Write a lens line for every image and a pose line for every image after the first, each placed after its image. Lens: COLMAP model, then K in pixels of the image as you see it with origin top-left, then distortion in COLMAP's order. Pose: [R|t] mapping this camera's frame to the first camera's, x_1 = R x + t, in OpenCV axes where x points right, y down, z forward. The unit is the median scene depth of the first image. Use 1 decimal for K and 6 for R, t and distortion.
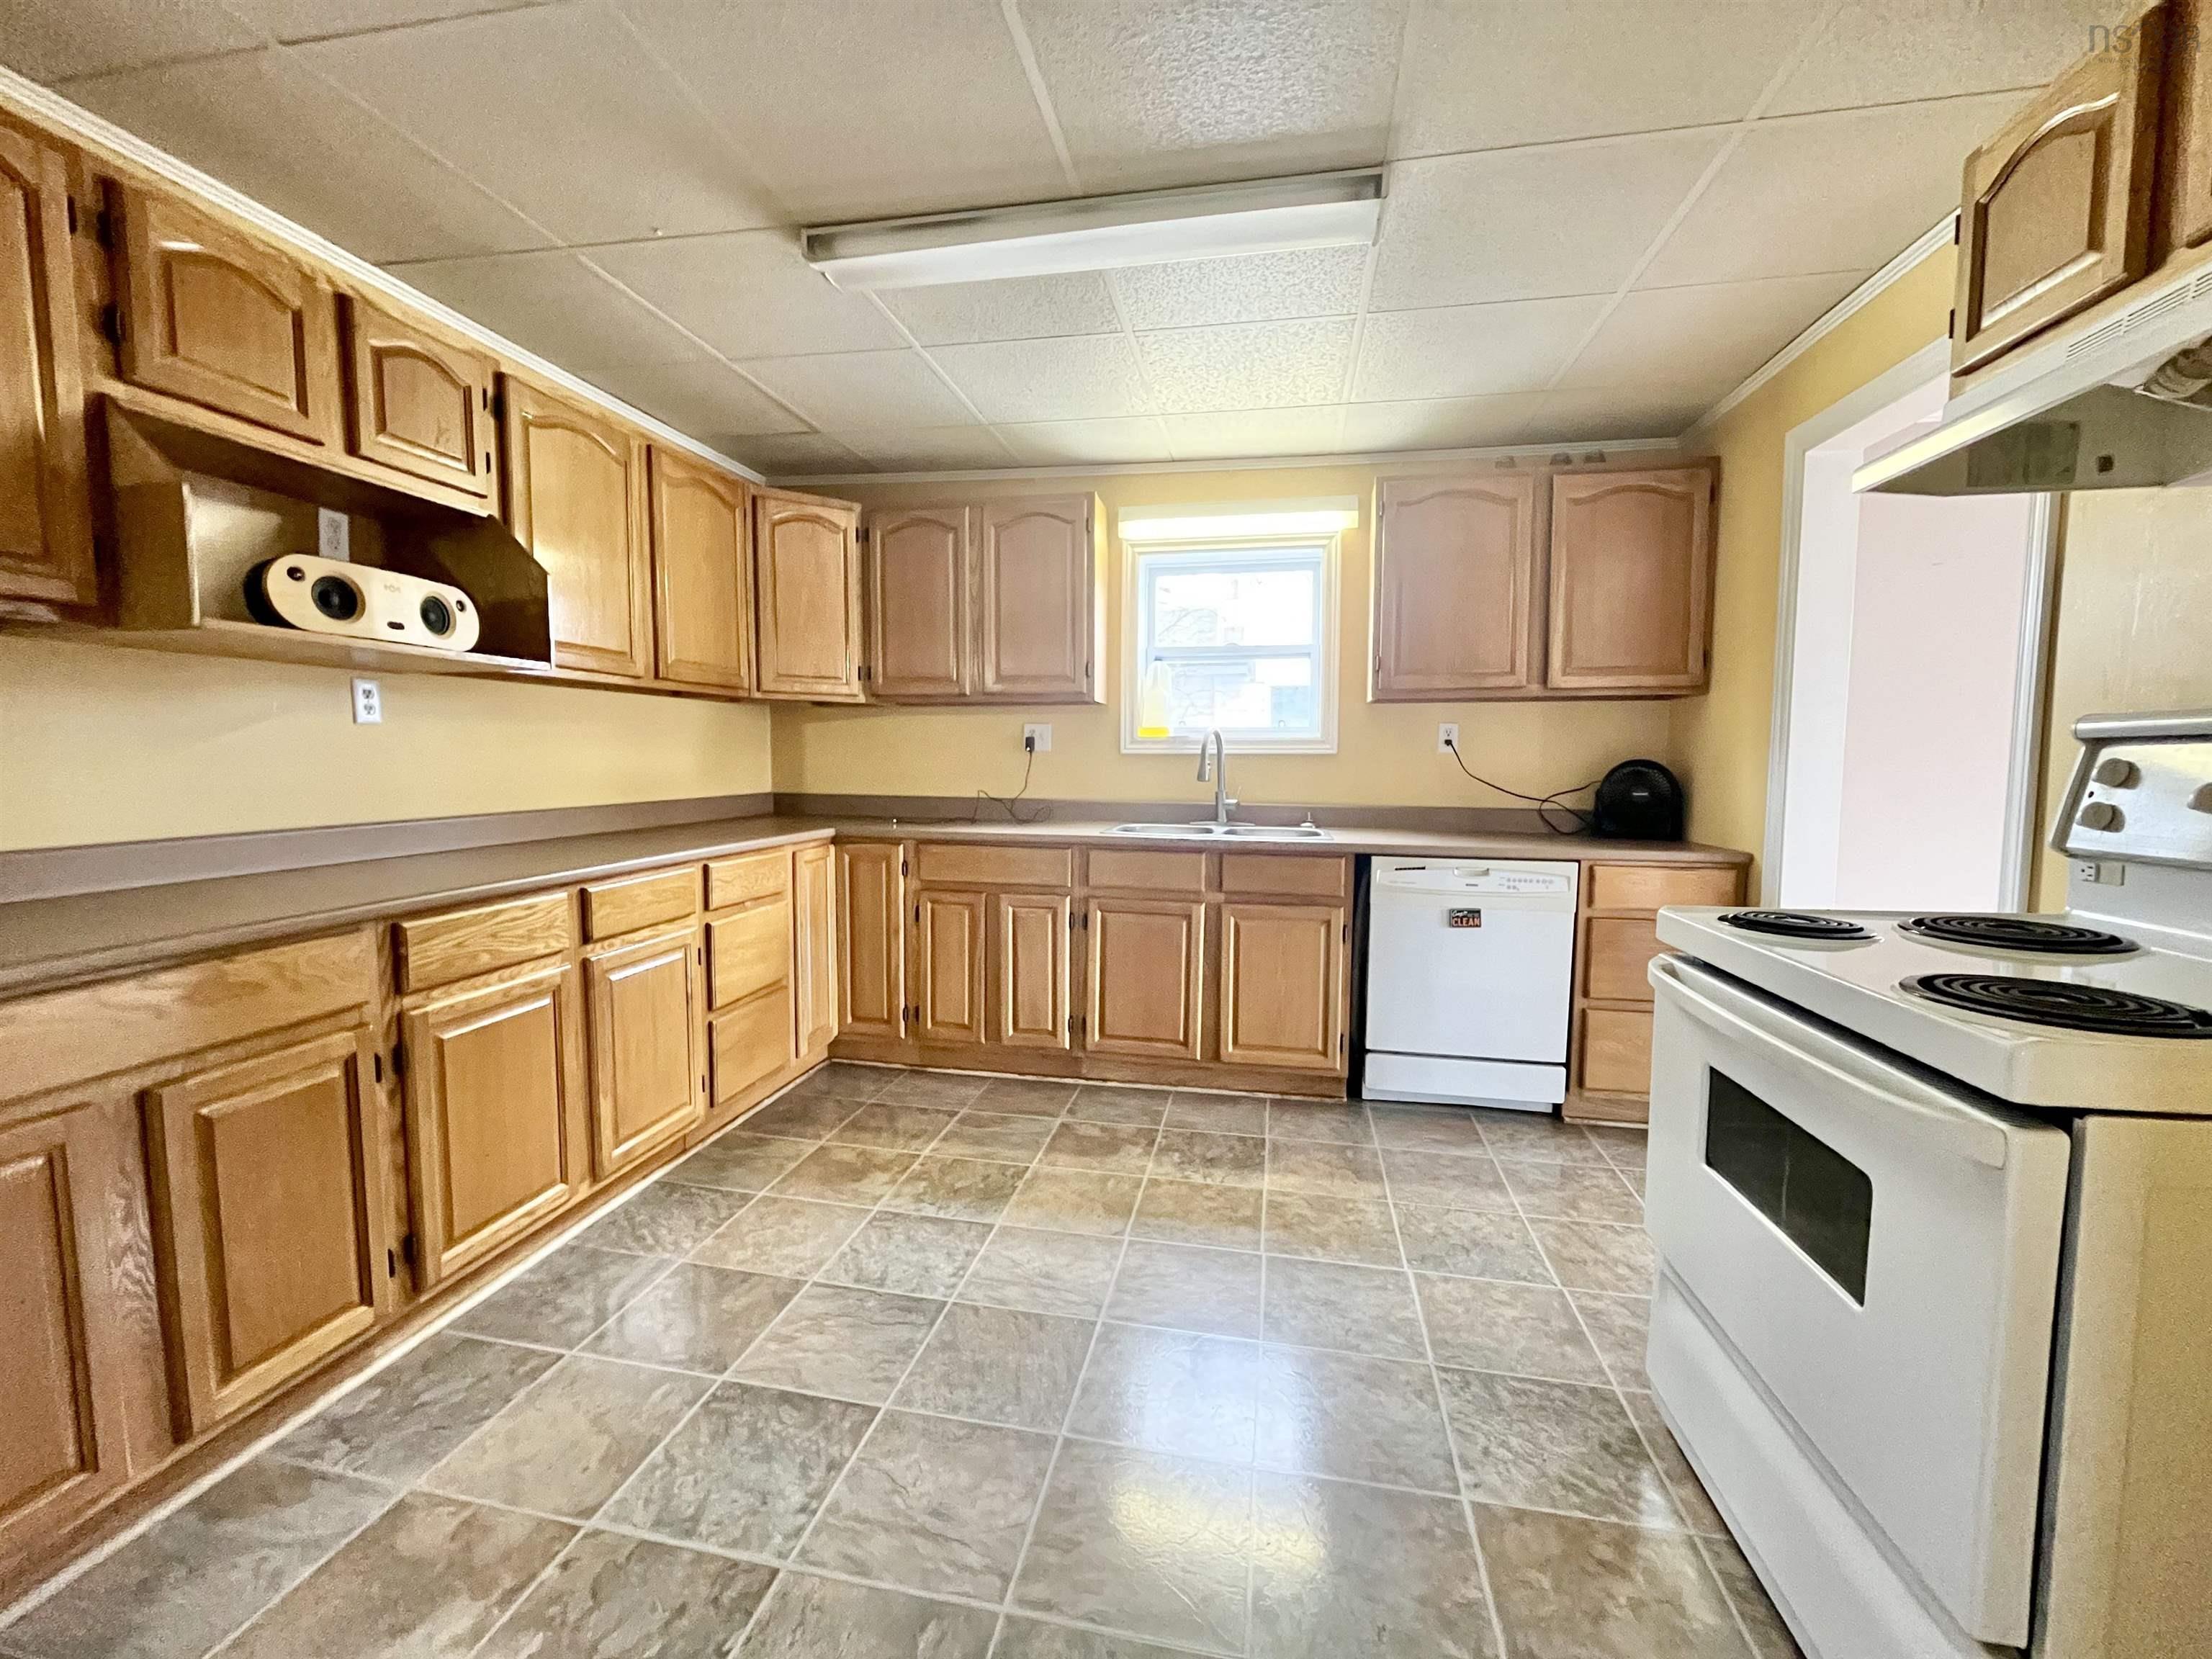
lens RADIAL K [[901.4, 0, 1101.6], [0, 901.4, 823.0], [0, 0, 1]] dist [-0.001683, -0.000015]
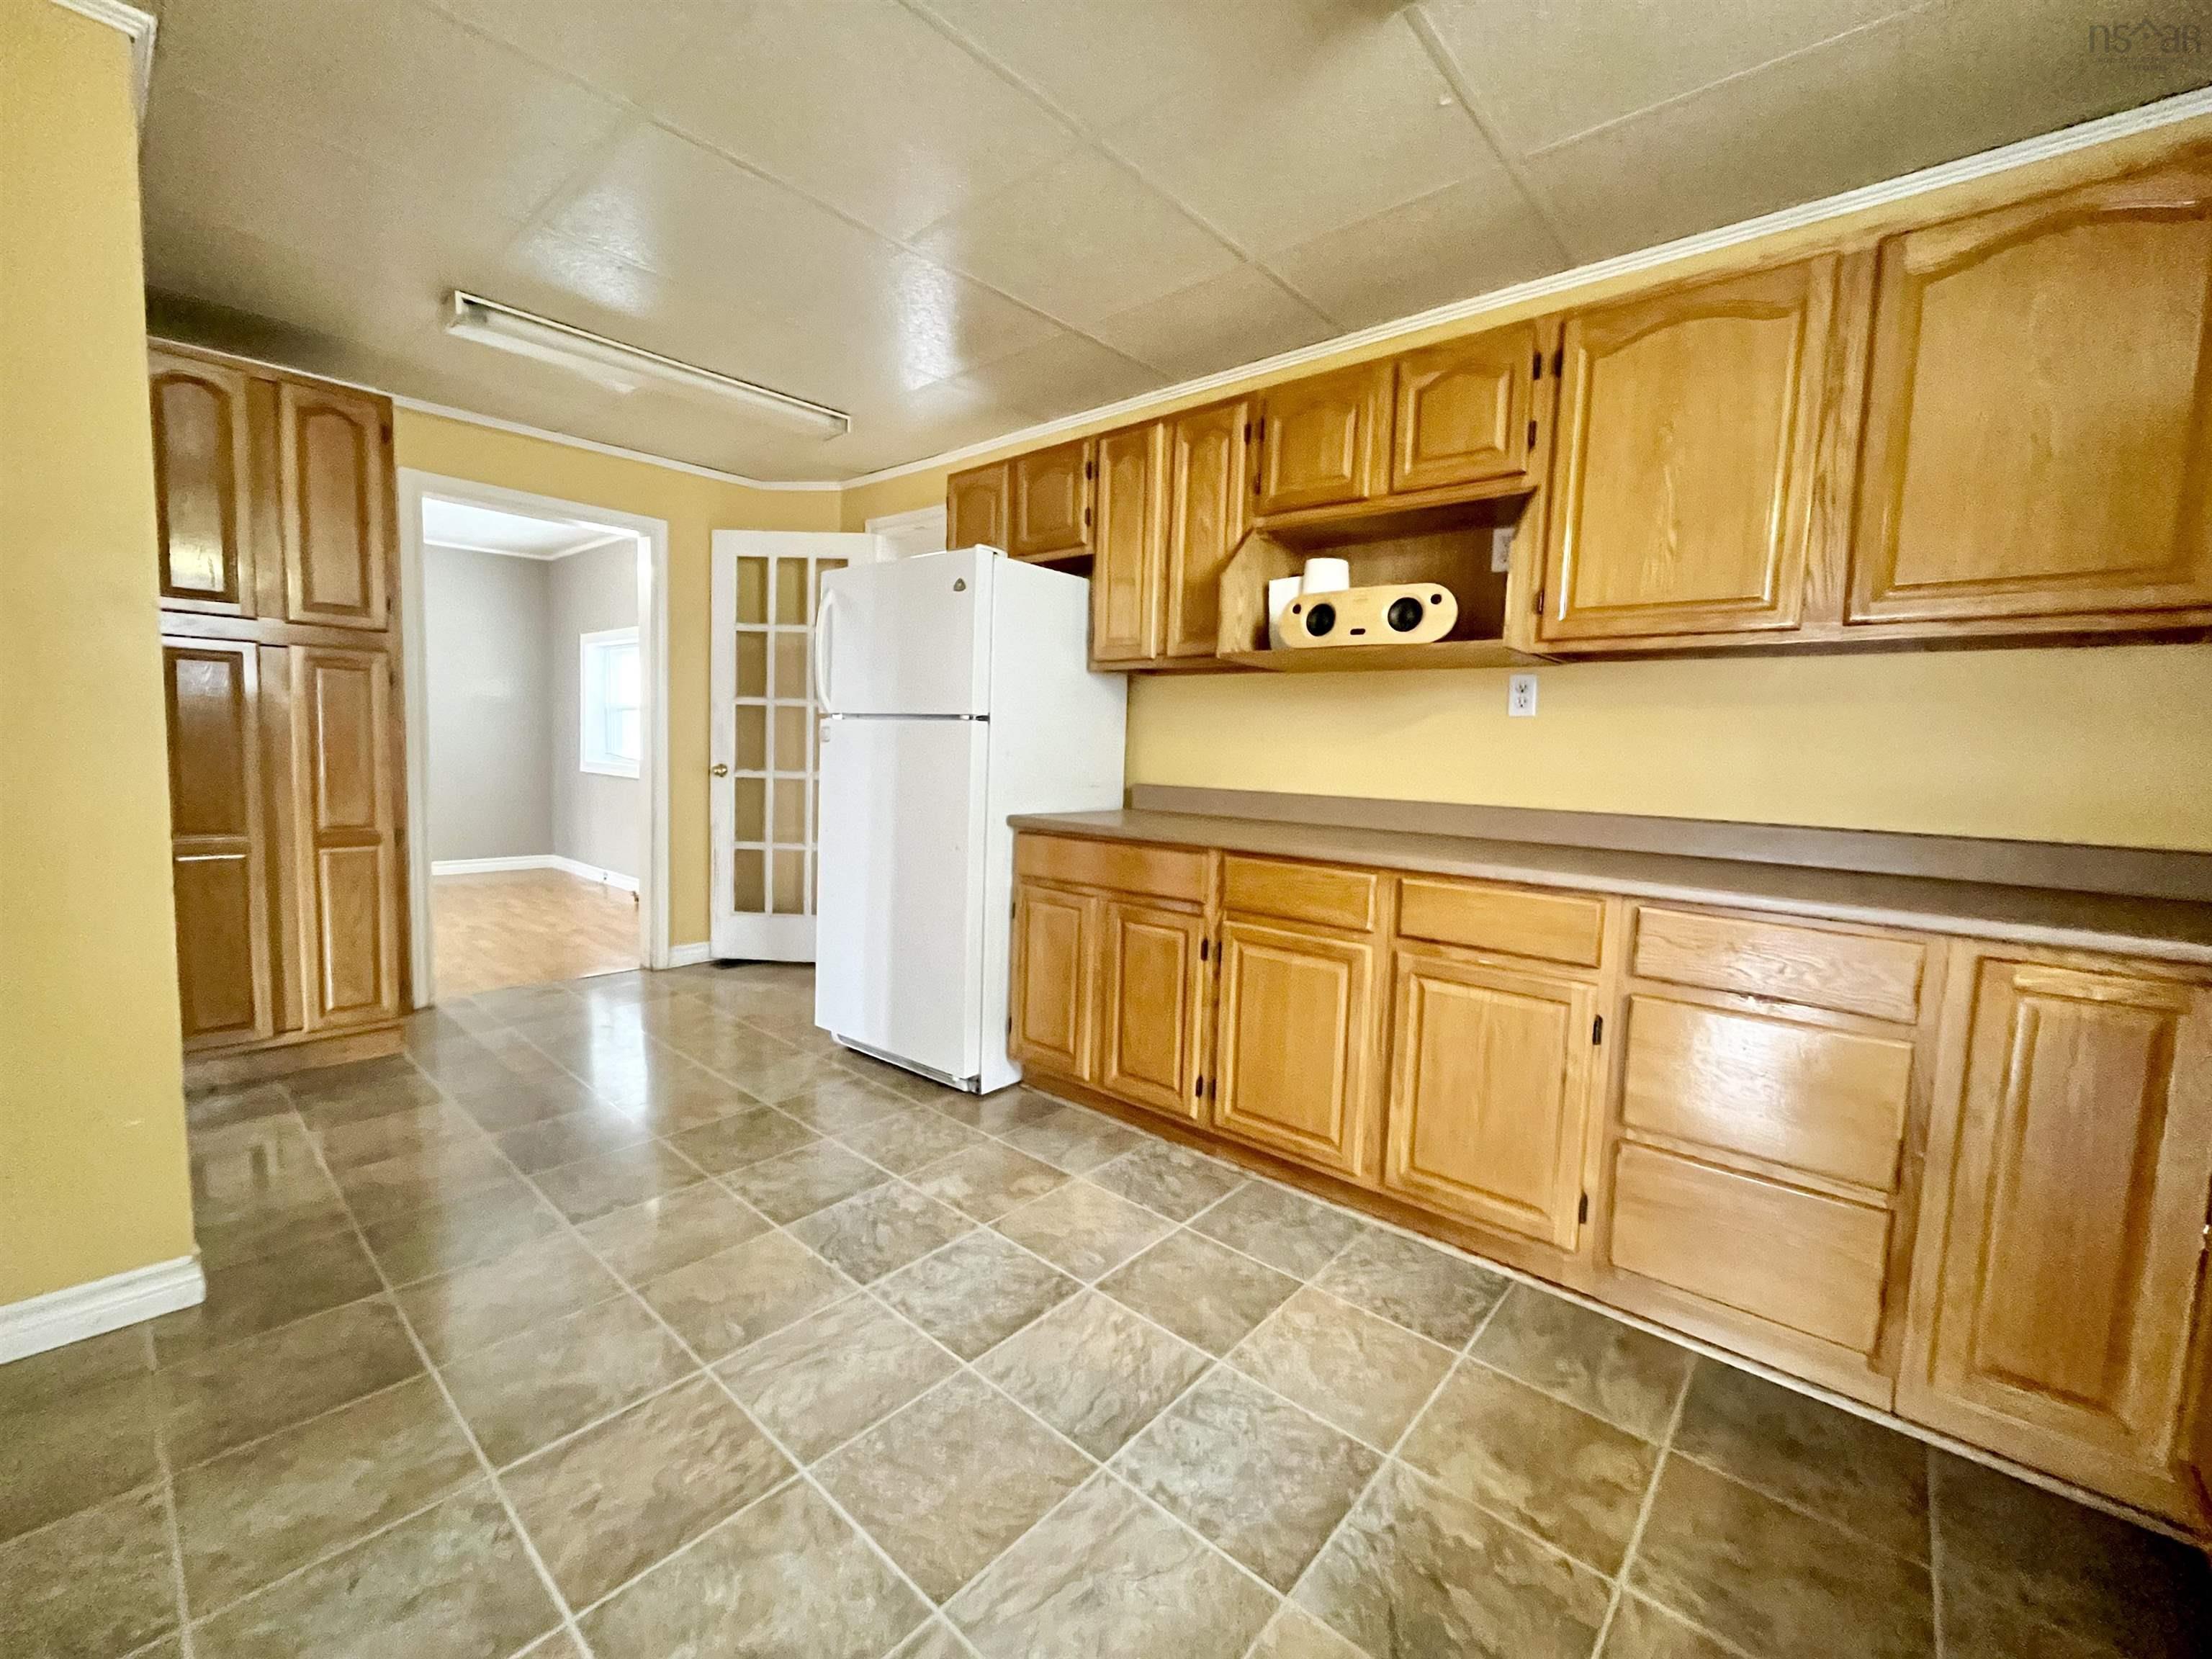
lens RADIAL K [[901.4, 0, 1101.6], [0, 901.4, 823.0], [0, 0, 1]] dist [-0.001683, -0.000015]
pose [[-0.499329, 0.052223, -0.864837, 0.422793], [-0.100168, 0.988009, 0.117495, -0.066968], [0.860603, 0.145297, -0.488110, 1.238762]]
